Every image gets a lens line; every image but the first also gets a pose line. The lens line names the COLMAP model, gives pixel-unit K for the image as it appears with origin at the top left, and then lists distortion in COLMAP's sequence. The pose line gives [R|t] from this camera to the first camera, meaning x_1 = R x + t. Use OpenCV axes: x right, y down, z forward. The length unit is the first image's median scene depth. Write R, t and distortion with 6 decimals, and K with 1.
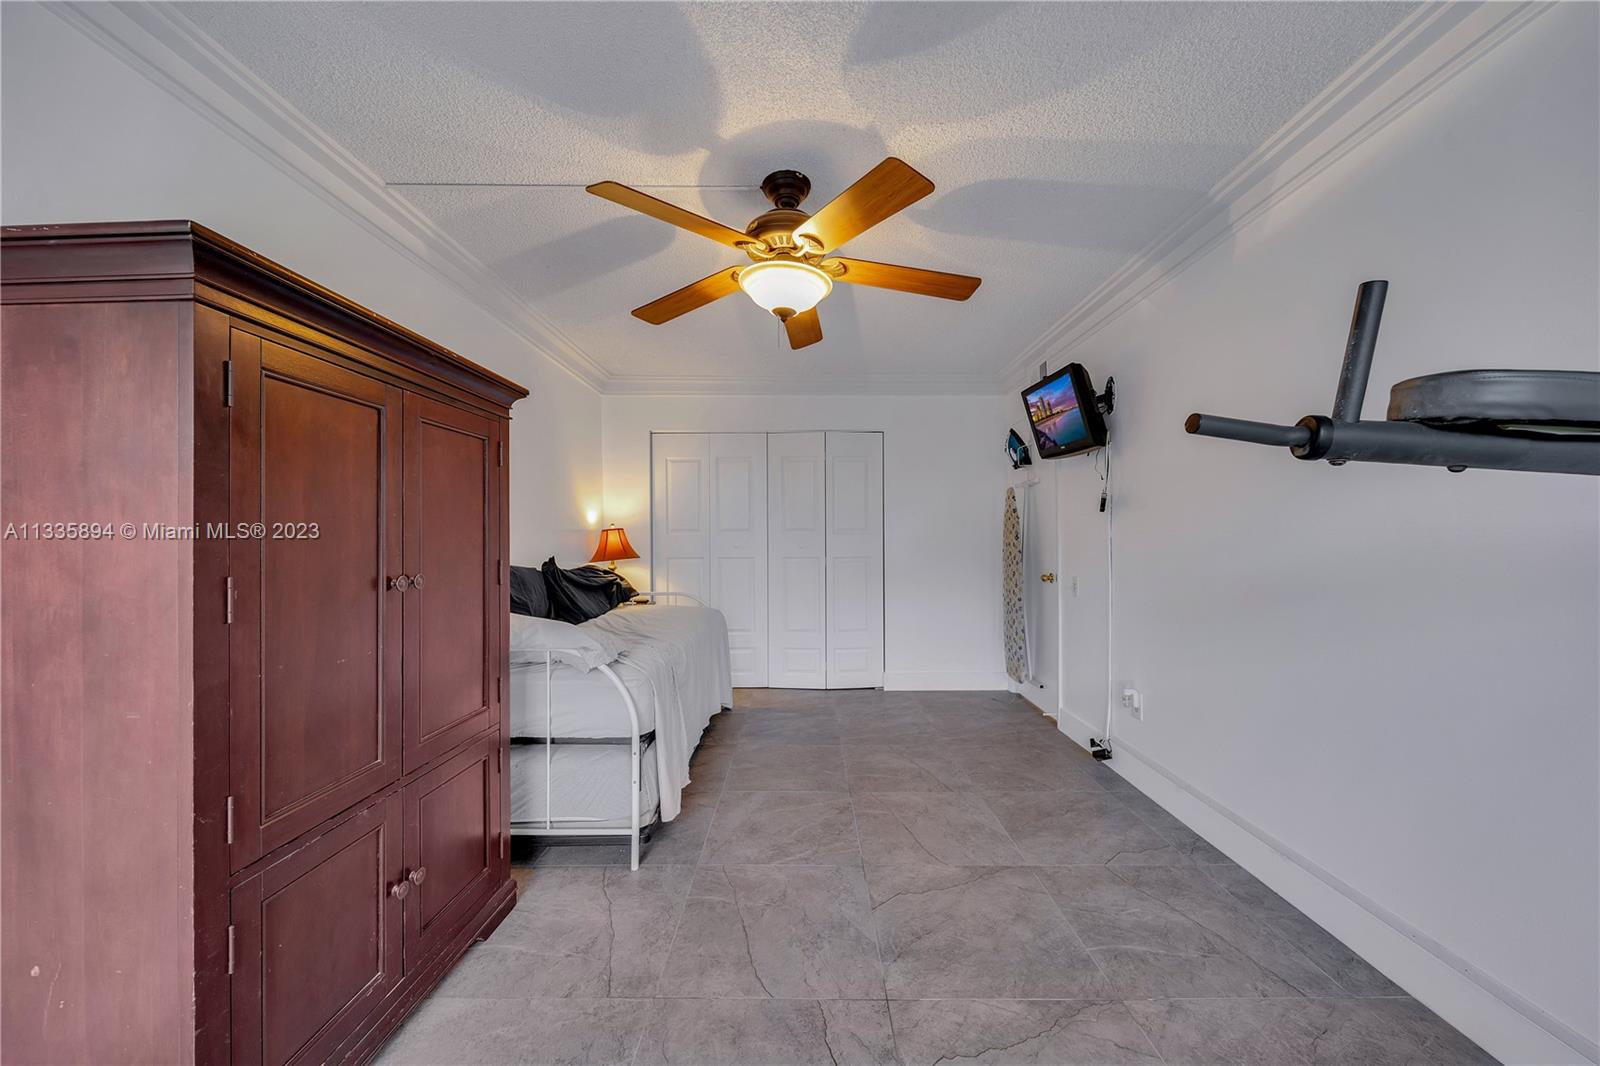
lens RADIAL K [[569.4, 0, 800.6], [0, 569.4, 528.1], [0, 0, 1]] dist [0.000240, -0.000101]
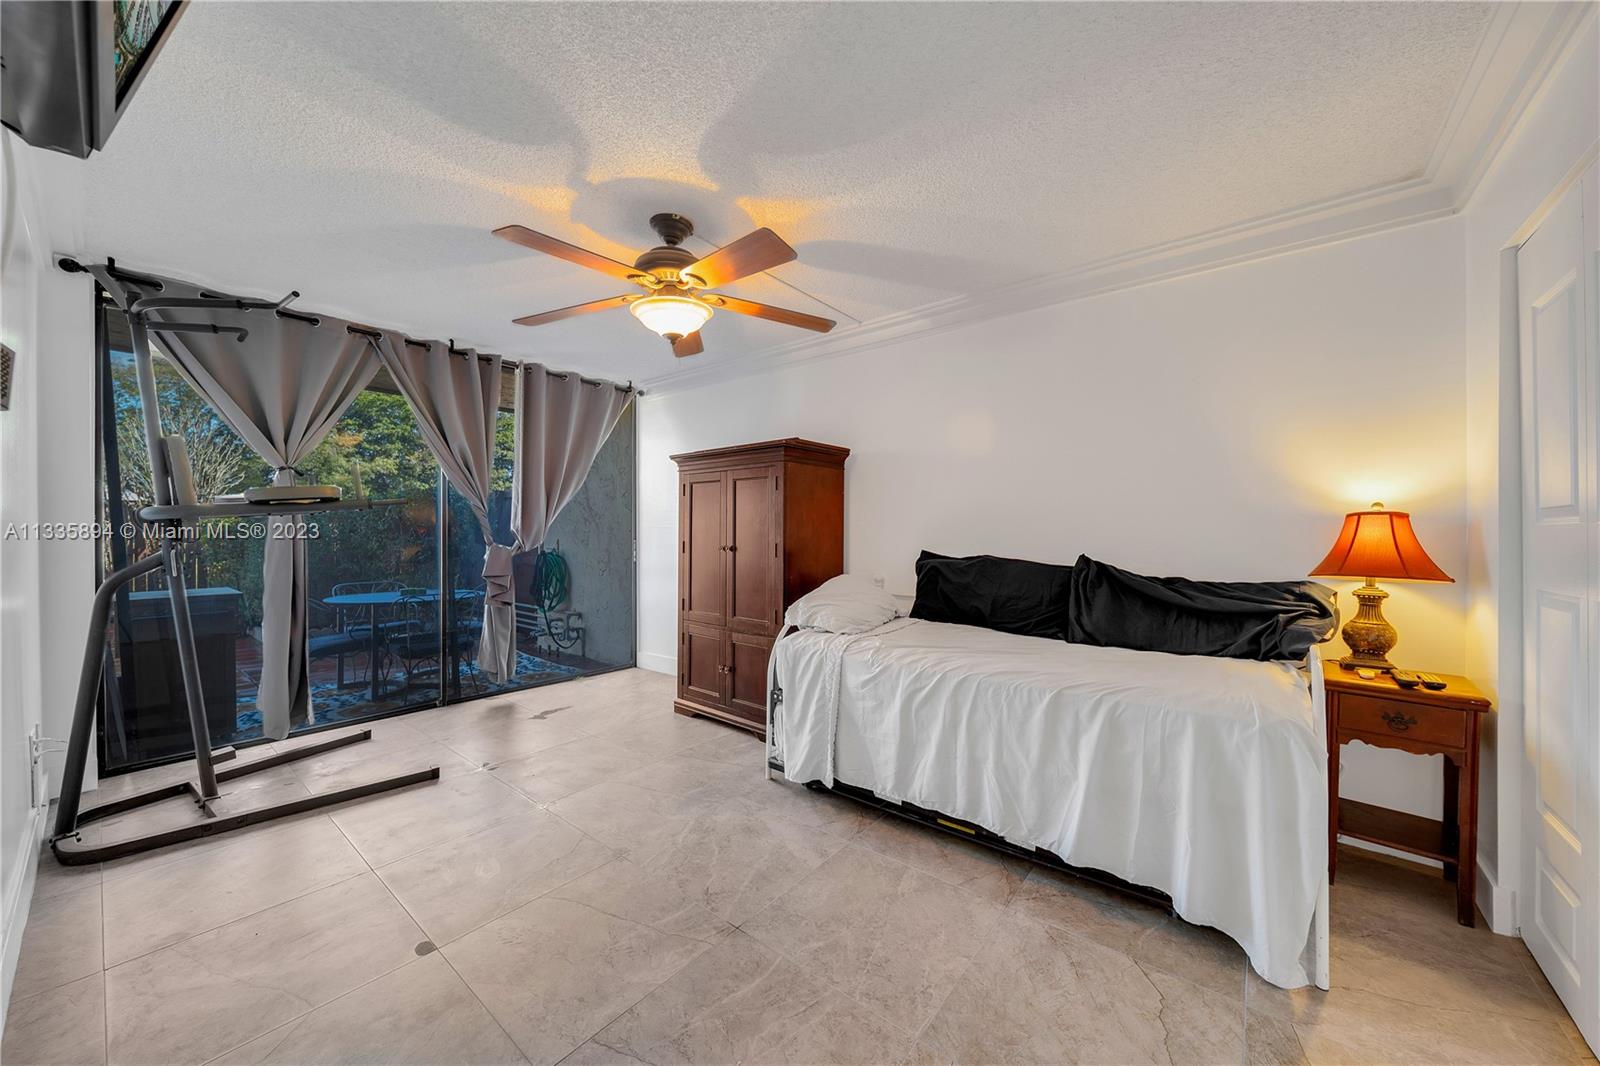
lens RADIAL K [[569.4, 0, 800.6], [0, 569.4, 528.1], [0, 0, 1]] dist [0.000240, -0.000101]
pose [[-0.624438, -0.000913, -0.781074, 0.591345], [0.015731, 0.999782, -0.013744, 0.025016], [0.780916, -0.020869, -0.624287, 1.594506]]
